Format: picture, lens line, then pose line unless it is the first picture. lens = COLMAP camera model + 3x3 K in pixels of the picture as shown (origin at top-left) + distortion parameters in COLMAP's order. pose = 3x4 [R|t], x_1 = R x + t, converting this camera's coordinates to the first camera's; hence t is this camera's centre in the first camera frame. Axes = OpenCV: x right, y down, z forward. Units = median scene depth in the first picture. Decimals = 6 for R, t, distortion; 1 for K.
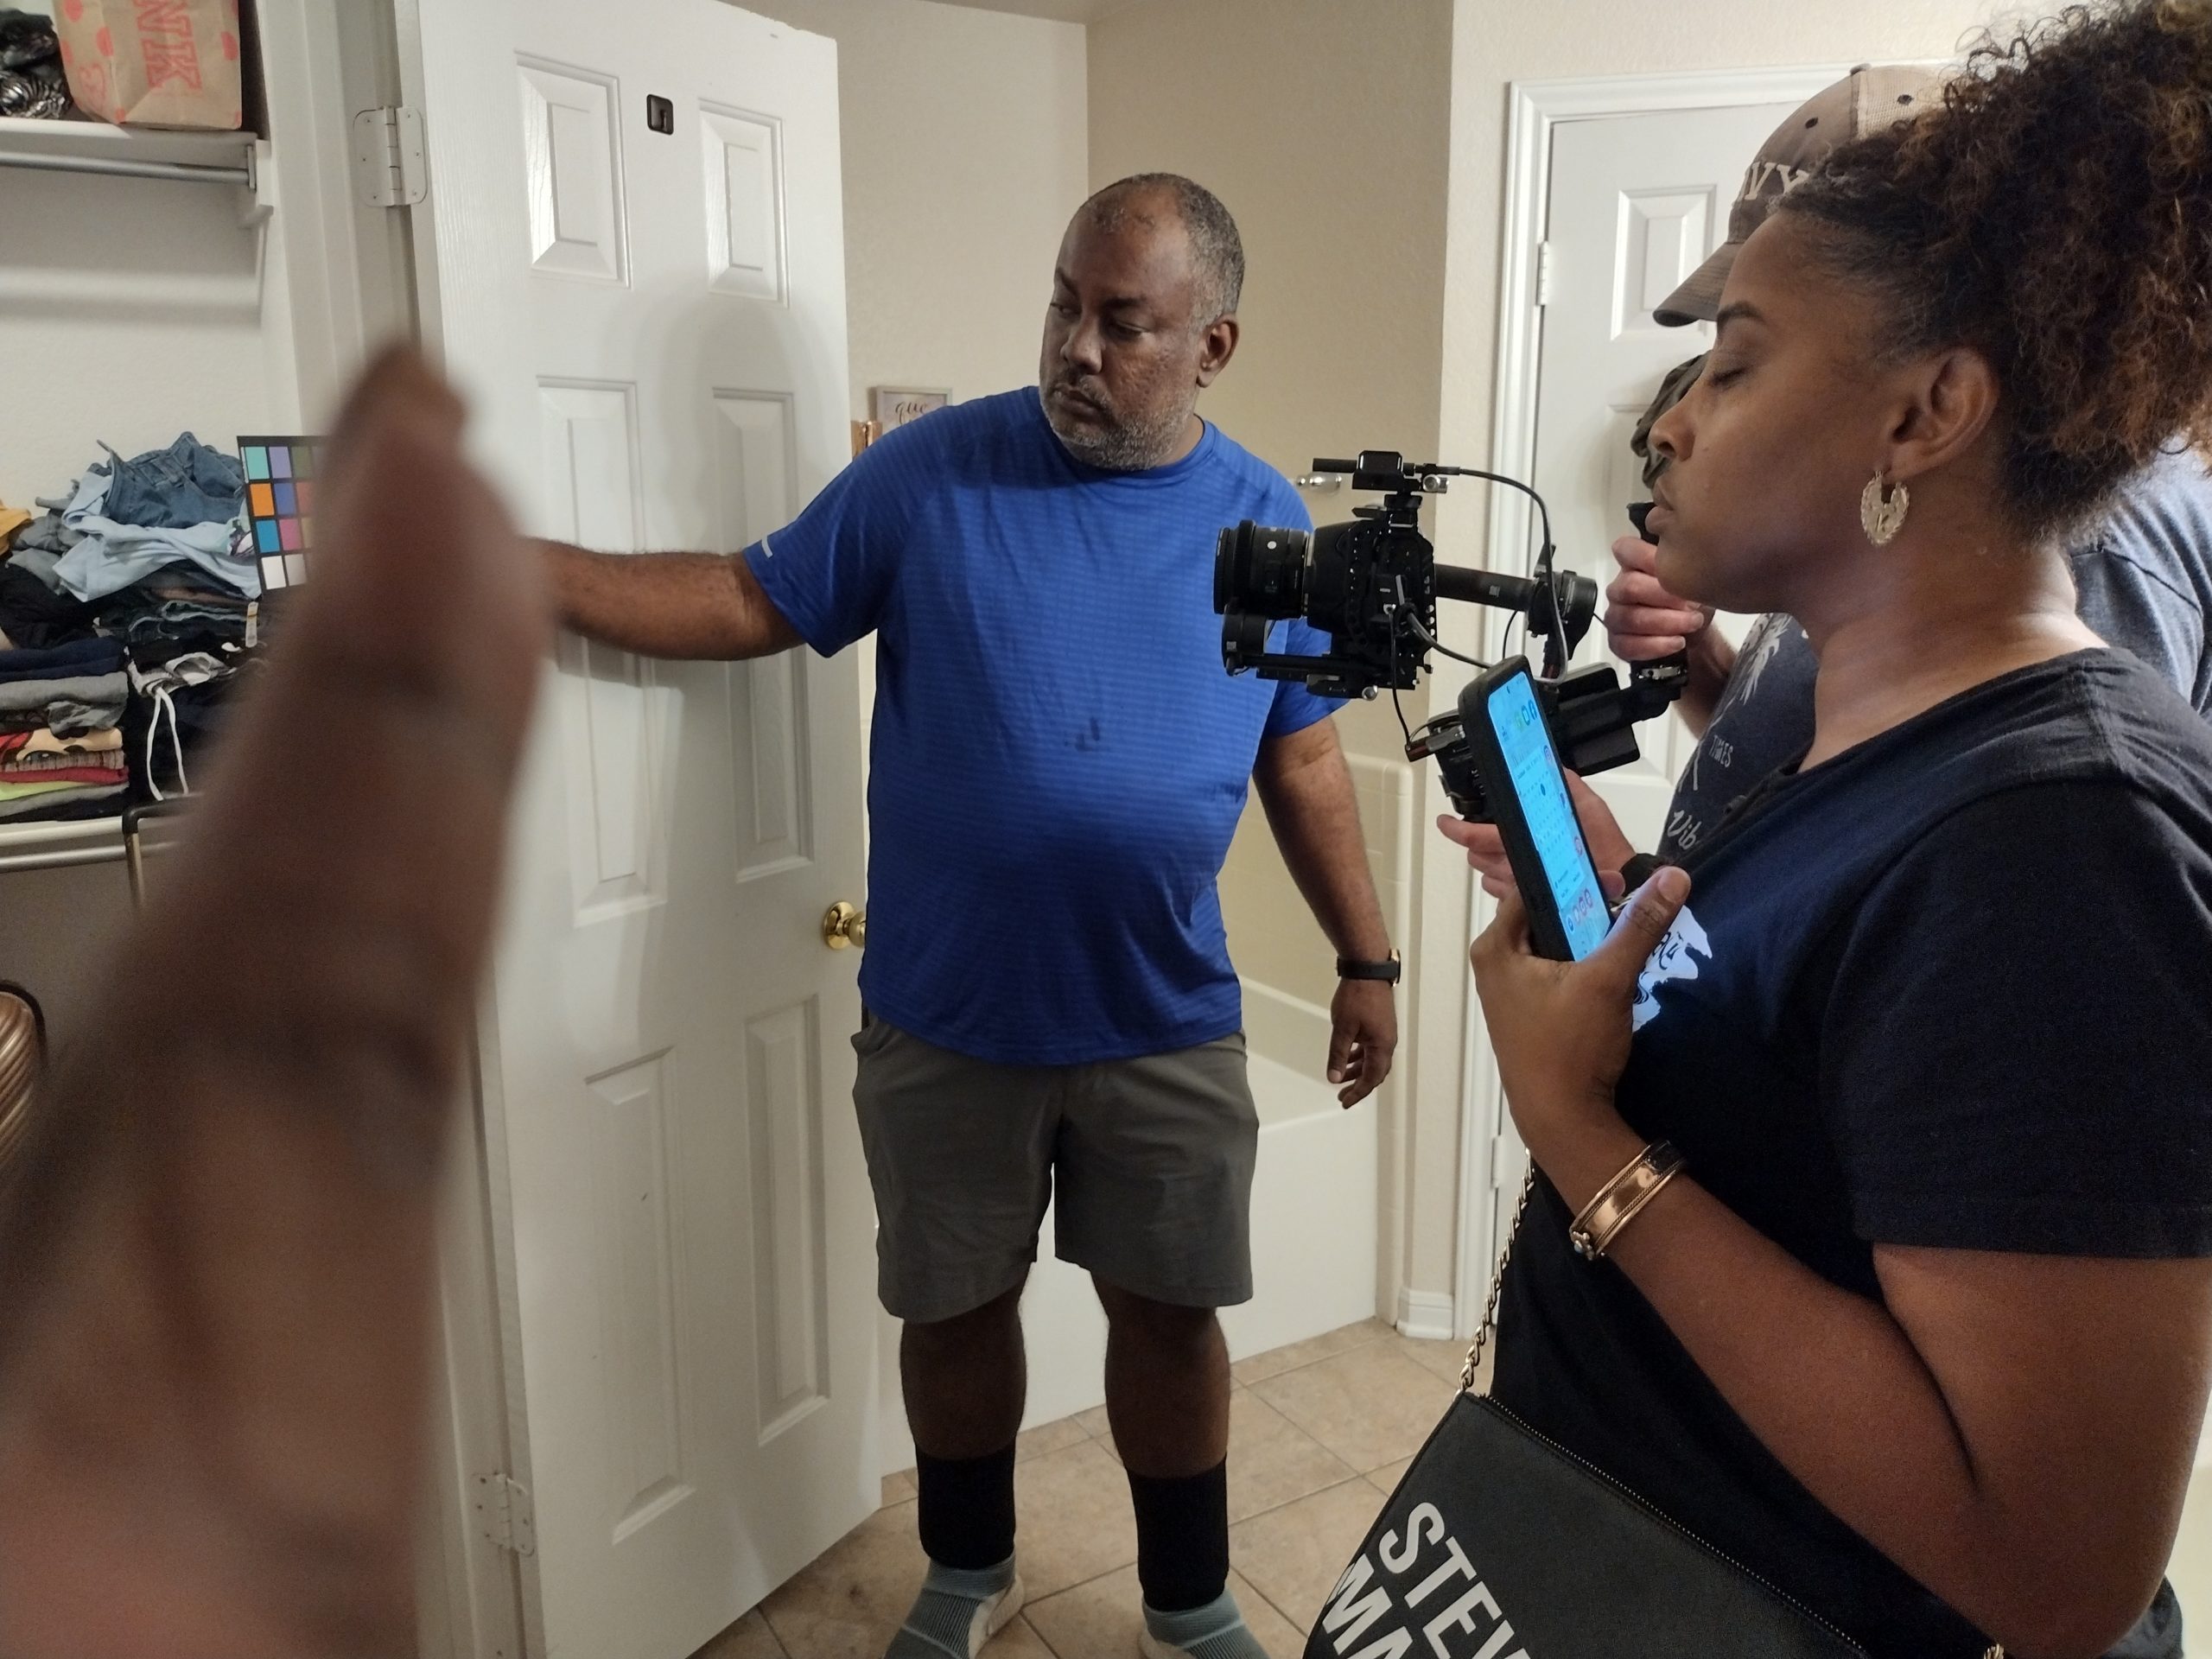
lens RADIAL K [[1711.6, 0, 1076.8], [0, 1711.6, 825.7], [0, 0, 1]] dist [0.073265, -0.071092]
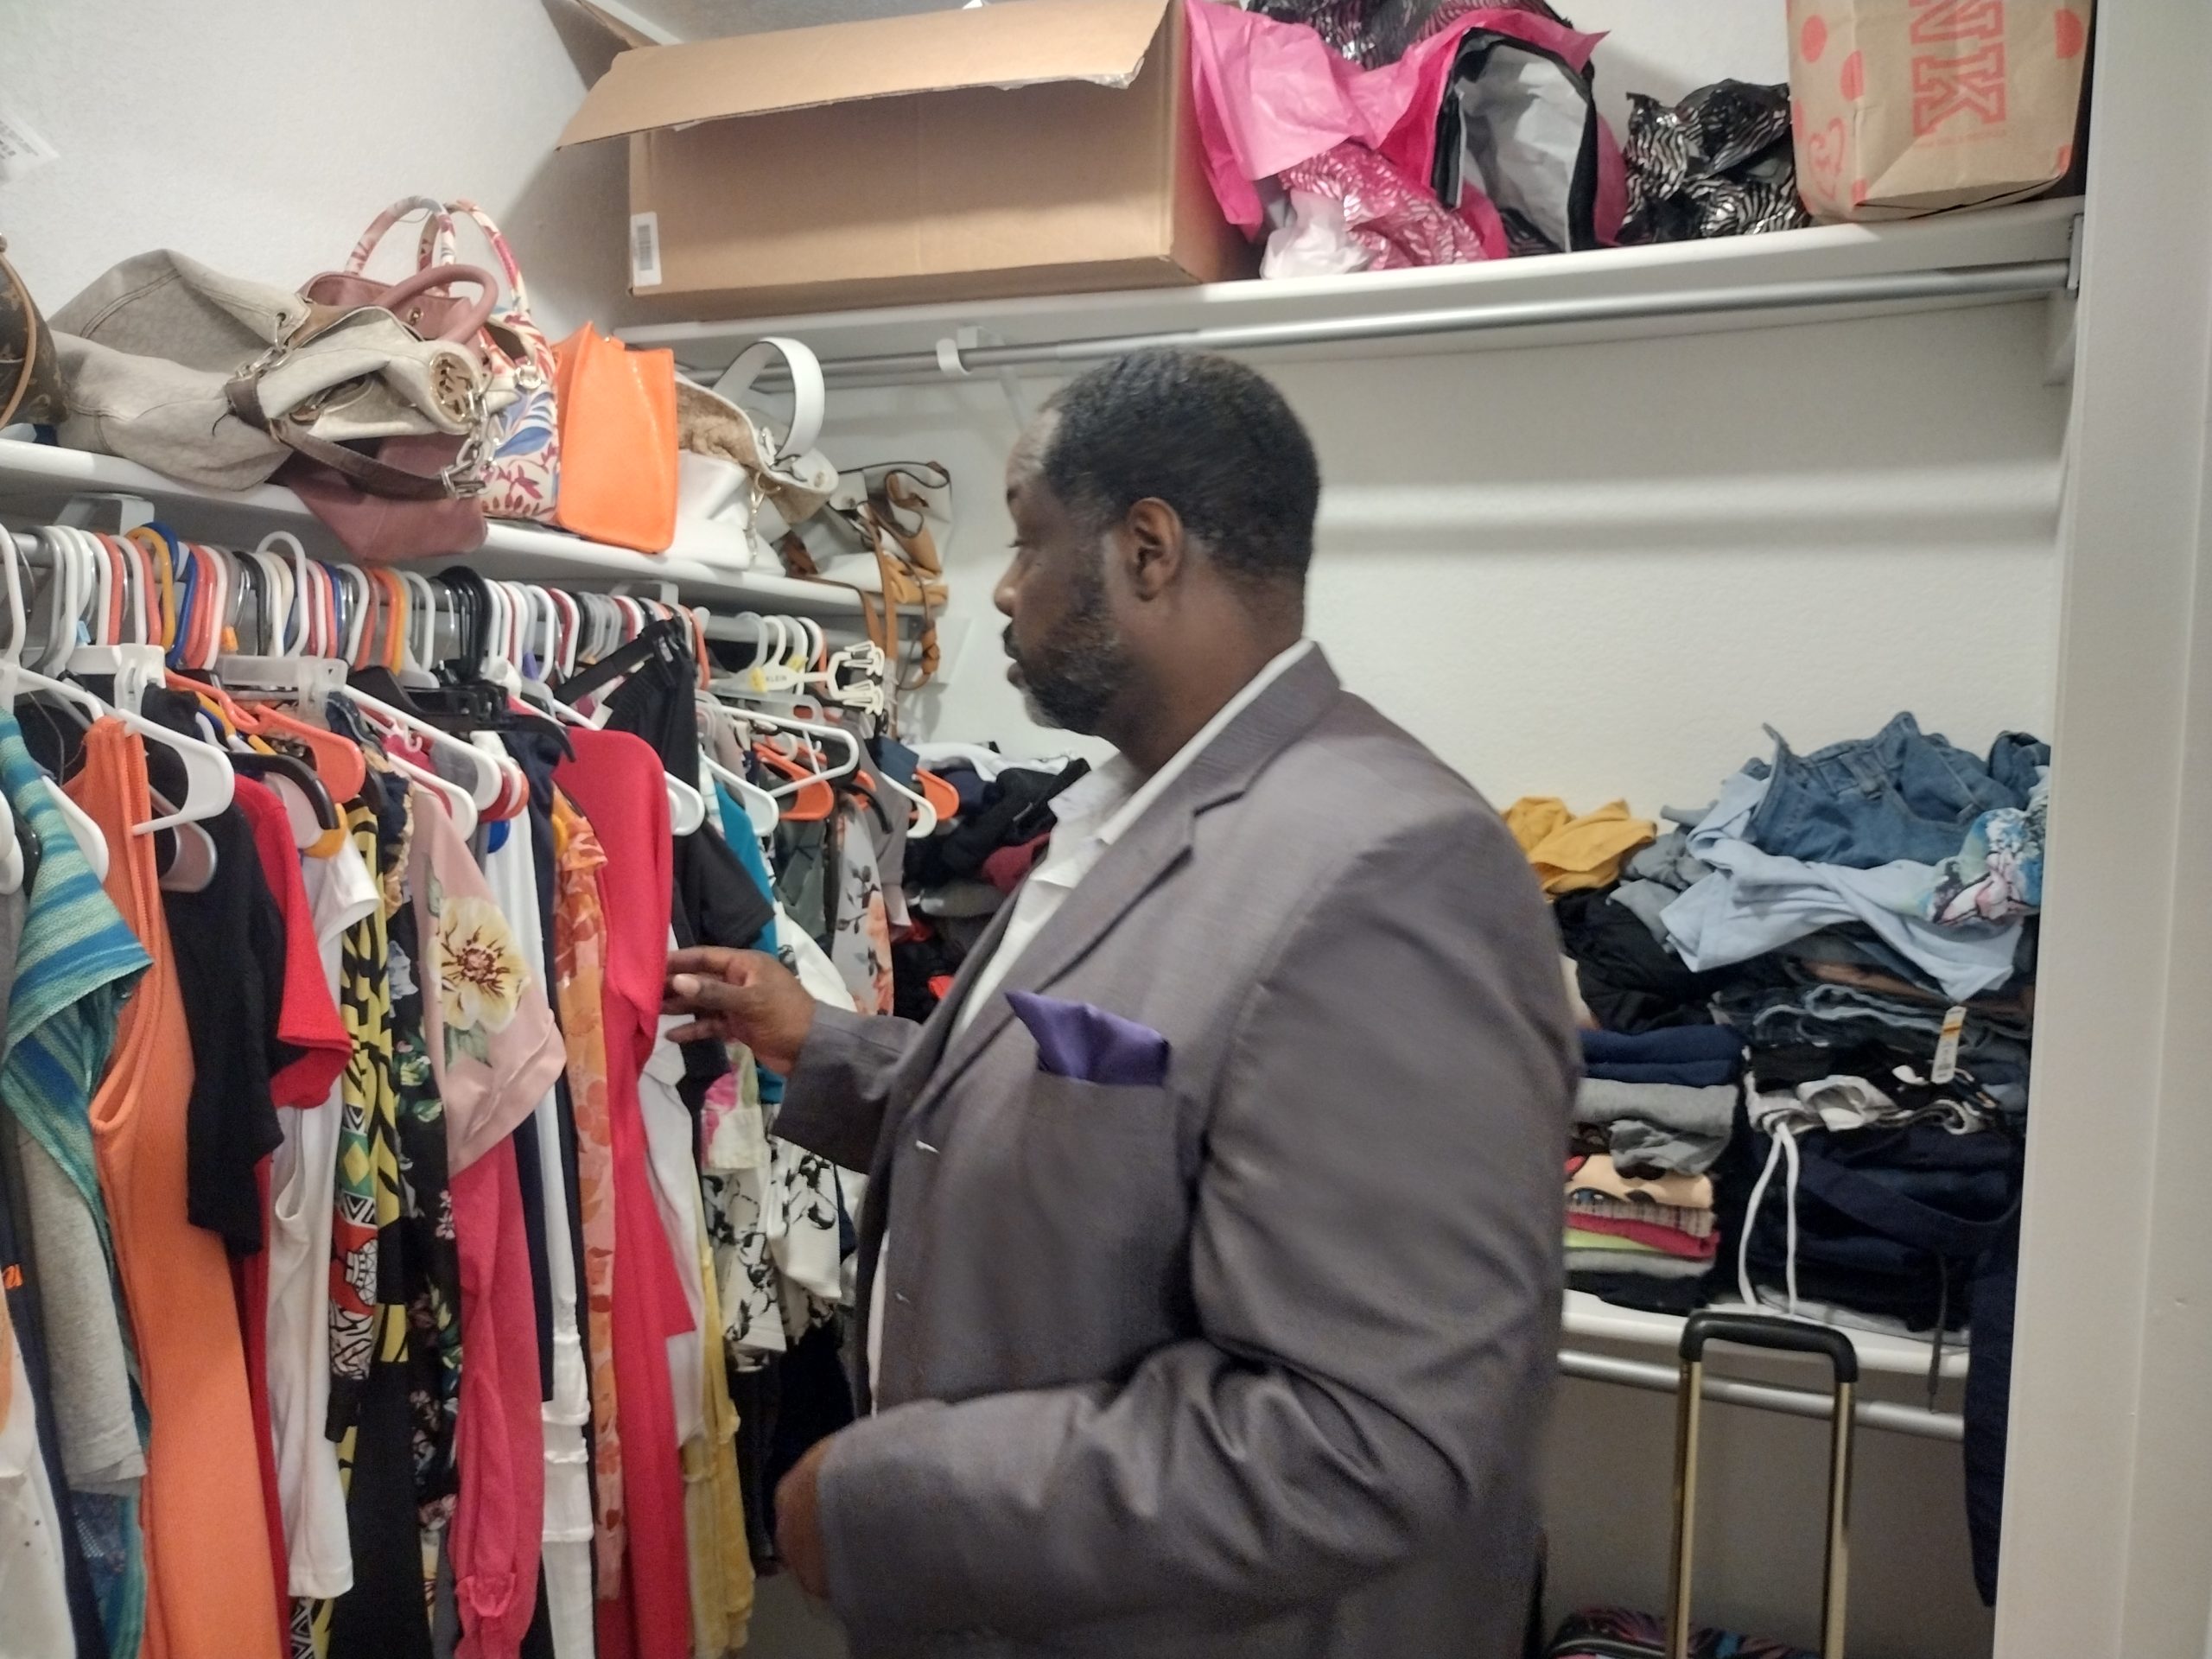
lens RADIAL K [[1685.5, 0, 1113.1], [0, 1685.5, 818.4], [0, 0, 1]] dist [0.036315, -0.054903]
pose [[0.583777, 0.063476, -0.809429, -0.194248], [-0.192834, 0.979253, -0.062282, -0.102226], [0.788682, 0.192444, 0.583906, 0.452997]]
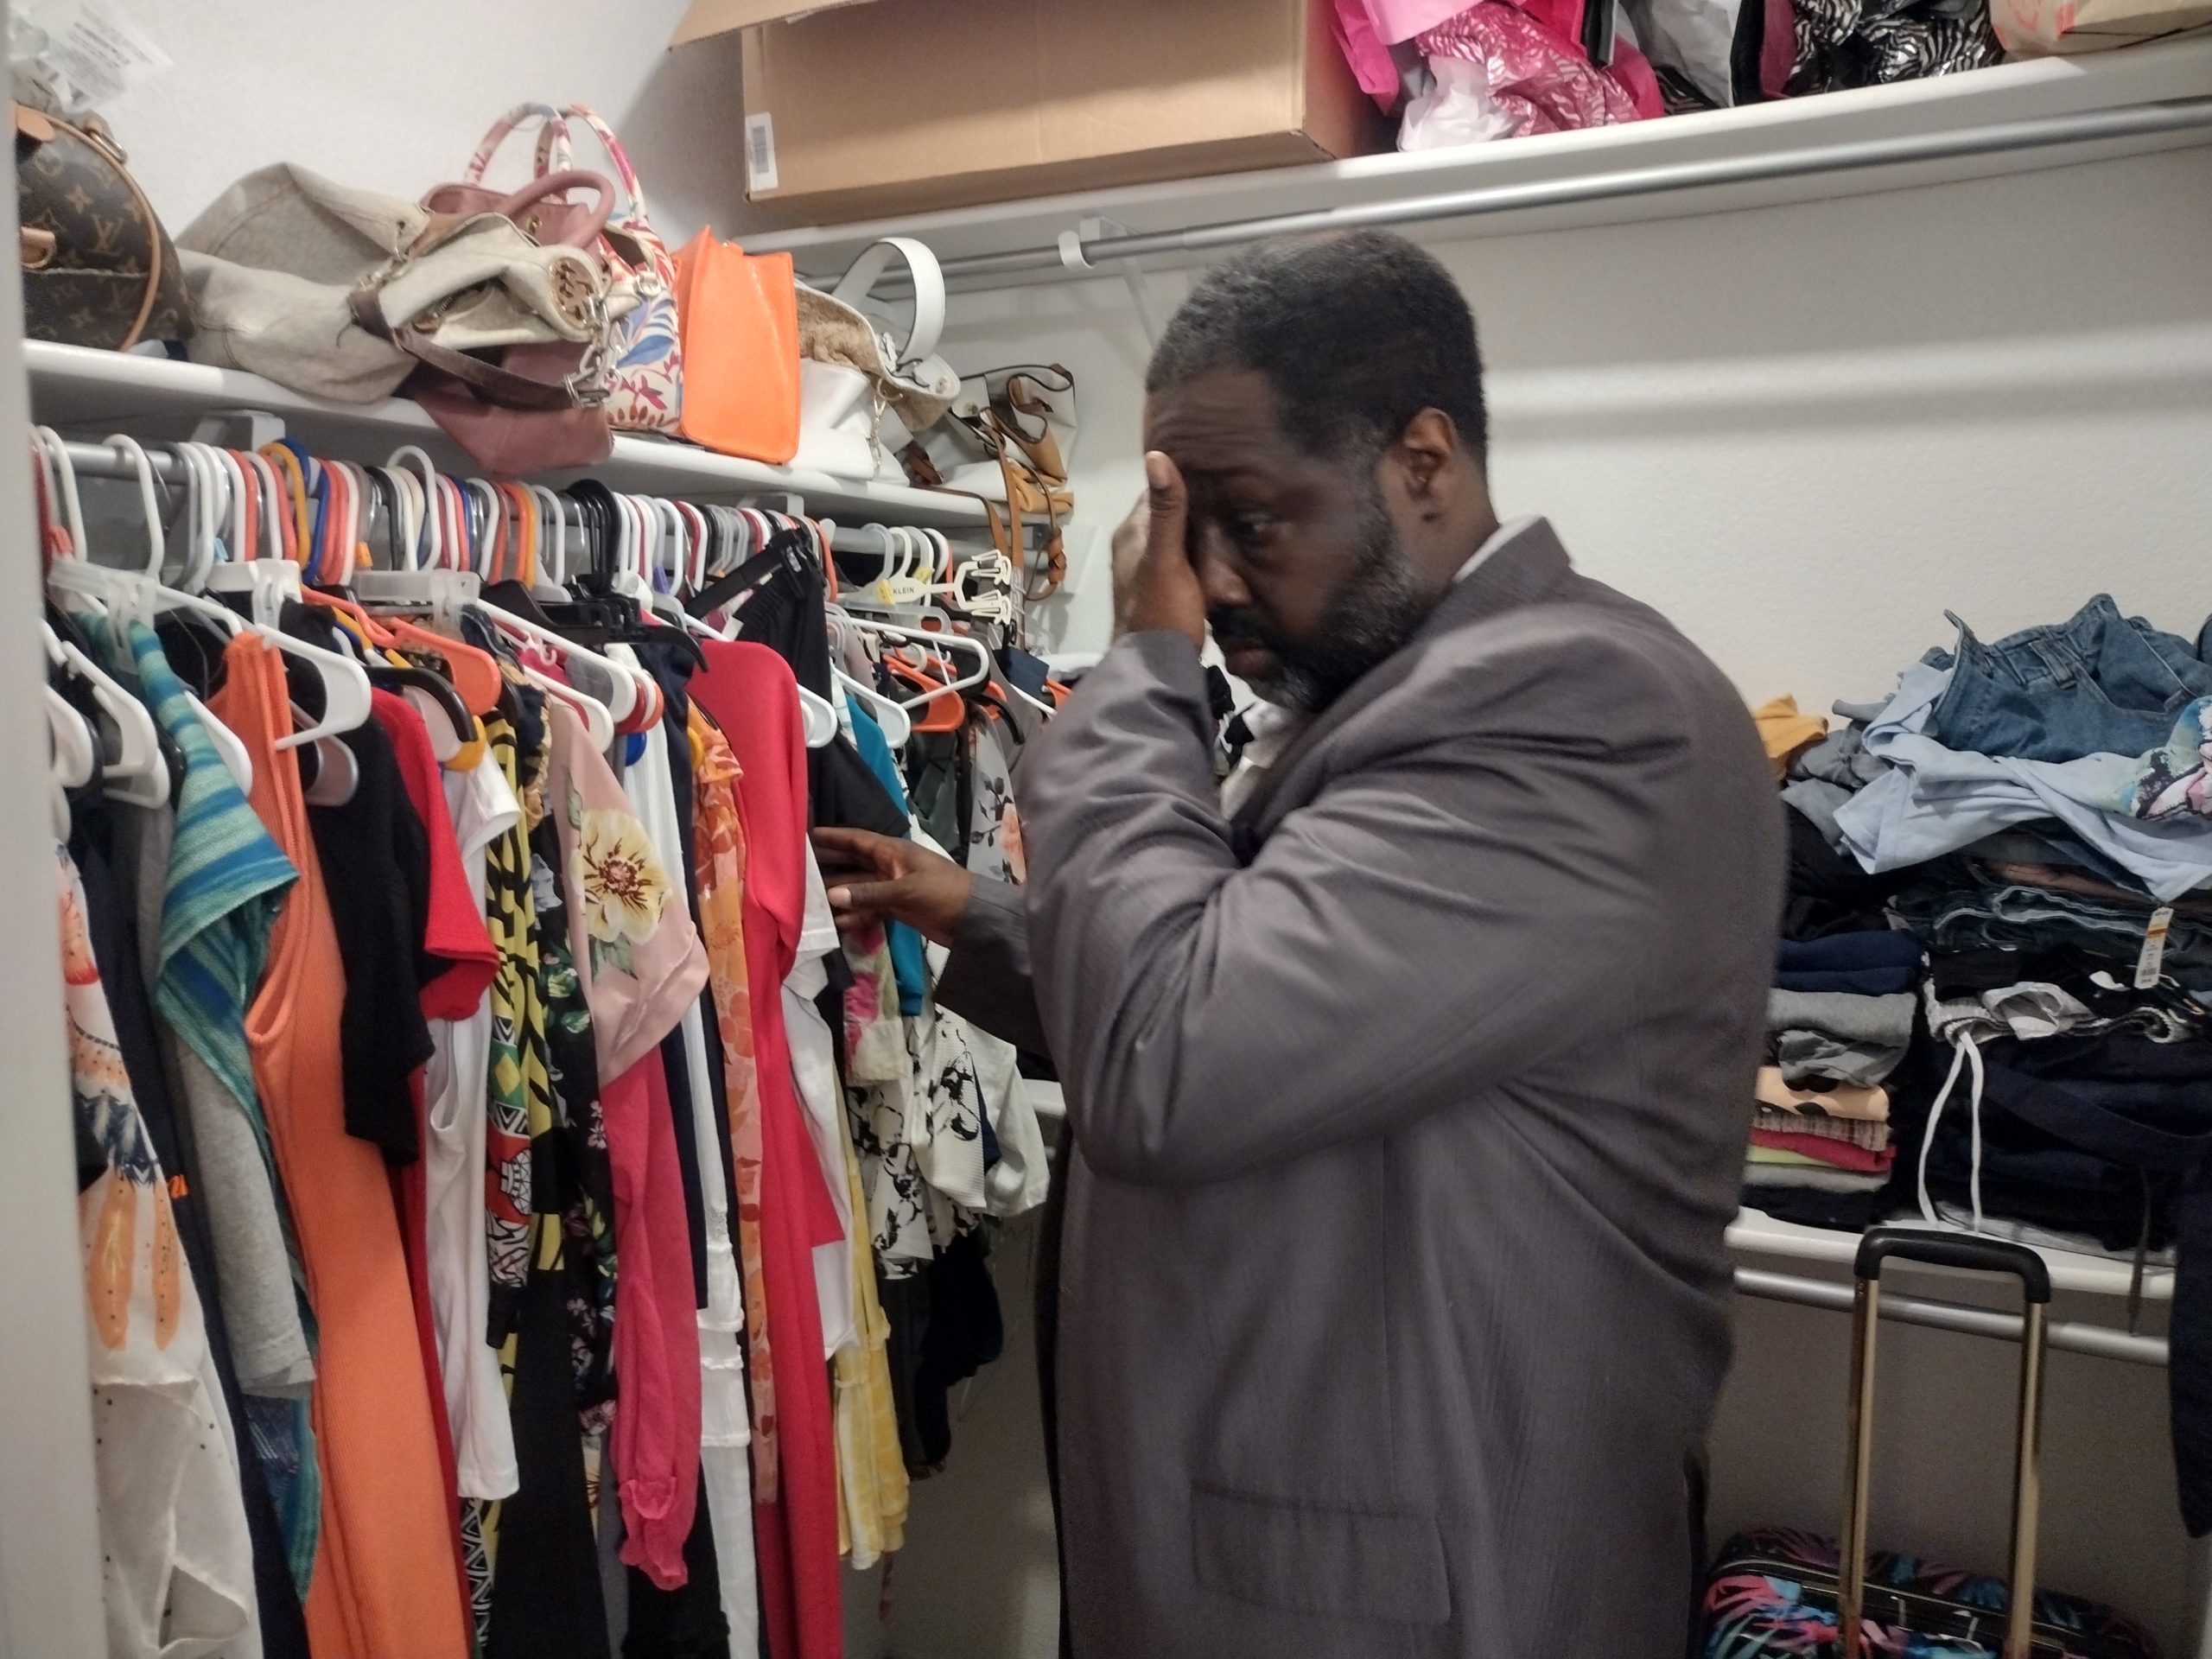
lens RADIAL K [[1674.1, 0, 1106.0], [0, 1674.1, 829.5], [0, 0, 1]] dist [0.058160, -0.065004]
pose [[0.523008, 0.099382, -0.846514, -0.211053], [-0.179867, 0.983681, 0.004357, -0.097256], [0.833133, 0.149982, 0.532348, 0.458233]]
